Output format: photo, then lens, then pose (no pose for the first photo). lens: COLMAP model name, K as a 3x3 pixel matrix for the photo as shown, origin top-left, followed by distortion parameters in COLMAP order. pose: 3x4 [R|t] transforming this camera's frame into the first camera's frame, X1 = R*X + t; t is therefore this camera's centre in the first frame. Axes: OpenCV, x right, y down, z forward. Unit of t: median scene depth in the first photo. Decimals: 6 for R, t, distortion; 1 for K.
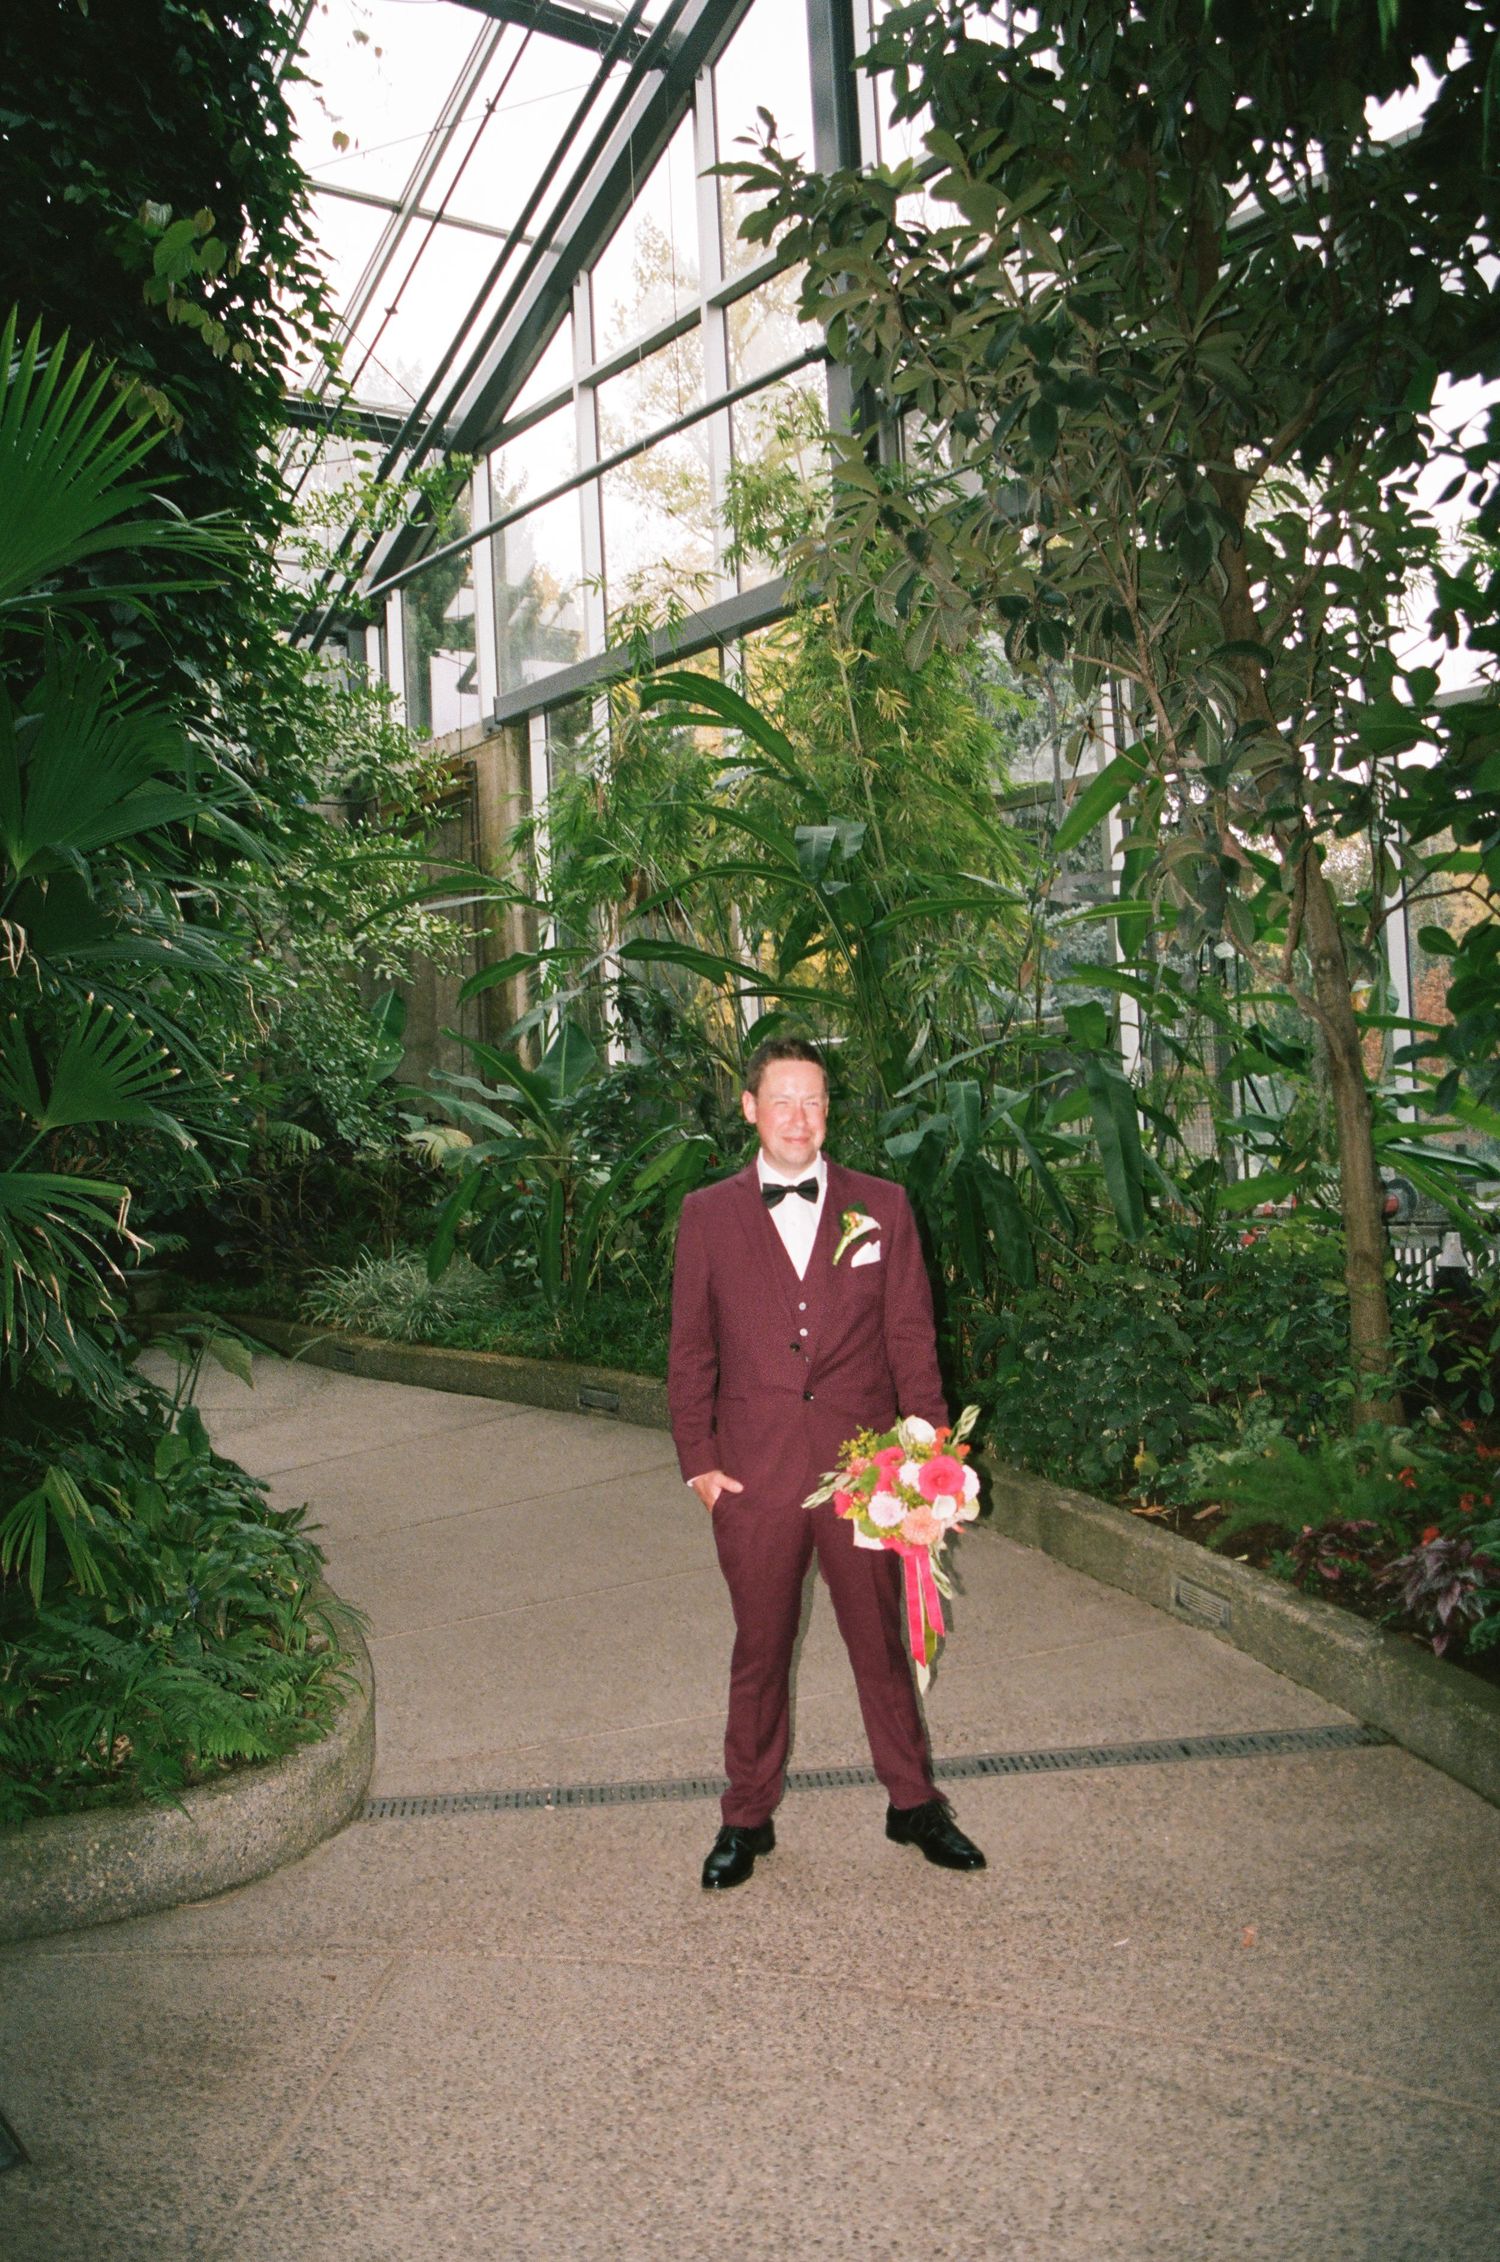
lens RADIAL K [[1741.1, 0, 750.0], [0, 1741.1, 1131.0], [0, 0, 1]] dist [-0.046620, 0.000456]
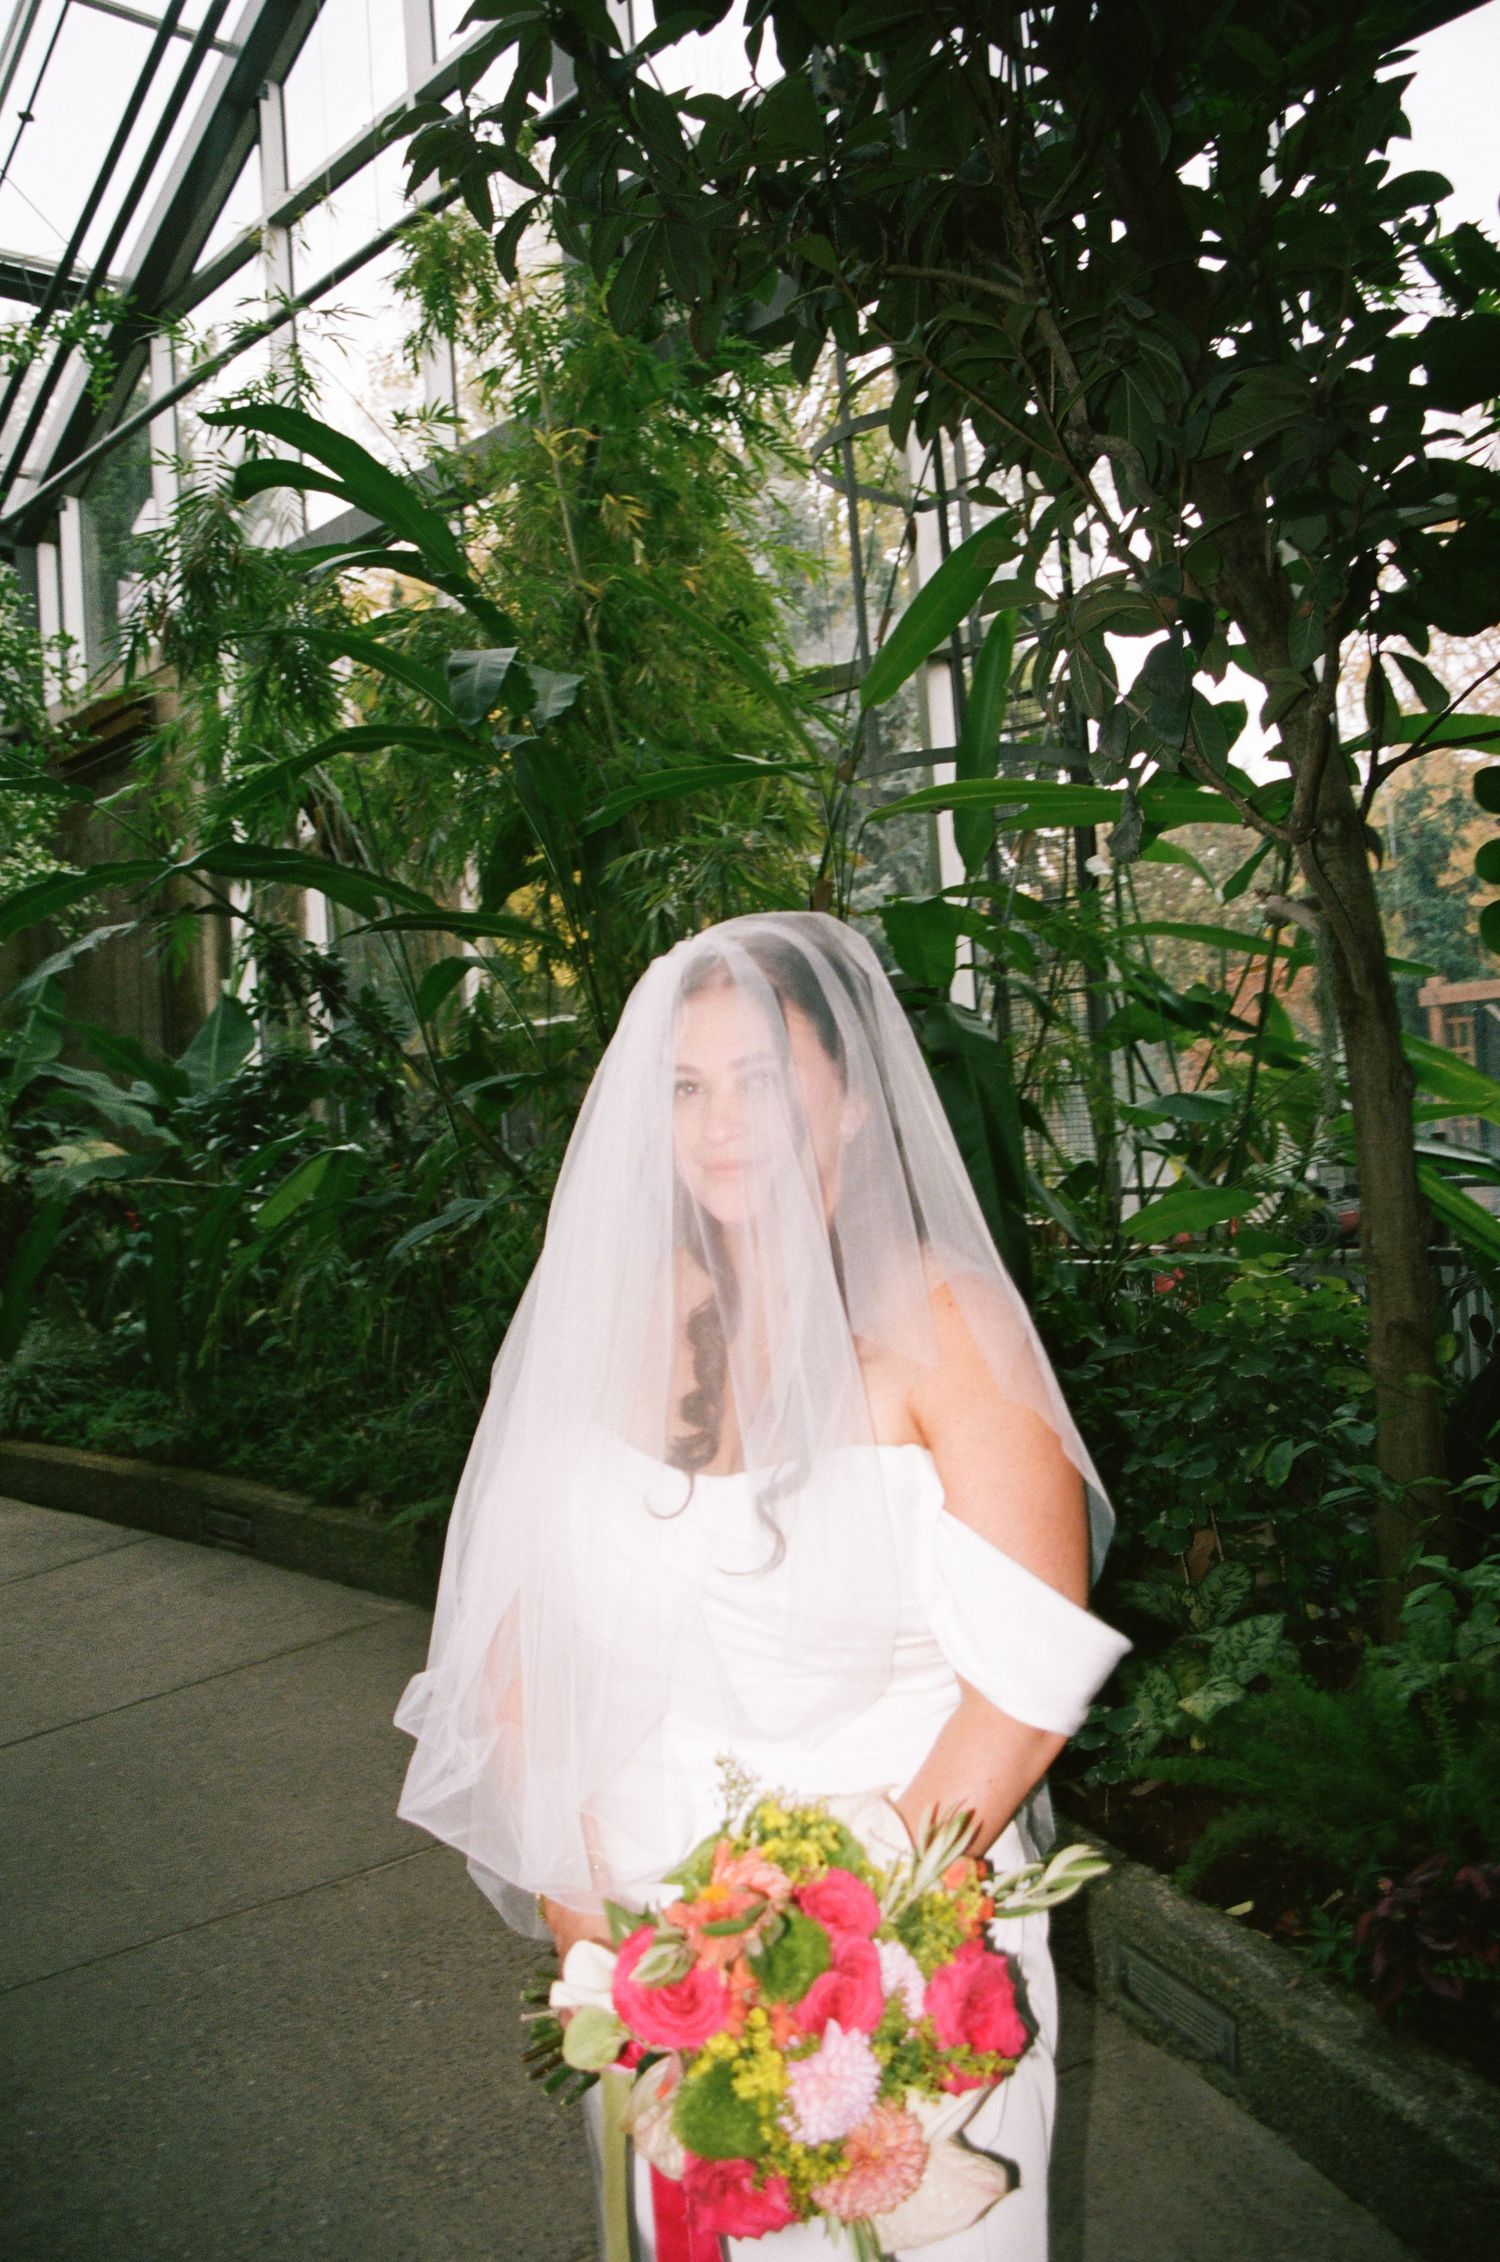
lens RADIAL K [[1741.1, 0, 750.0], [0, 1741.1, 1131.0], [0, 0, 1]] dist [-0.046620, 0.000456]
pose [[0.993352, -0.021257, 0.113133, 0.042606], [0.021286, 0.999773, 0.000958, -0.000089], [-0.113127, 0.001457, 0.993579, 0.270981]]
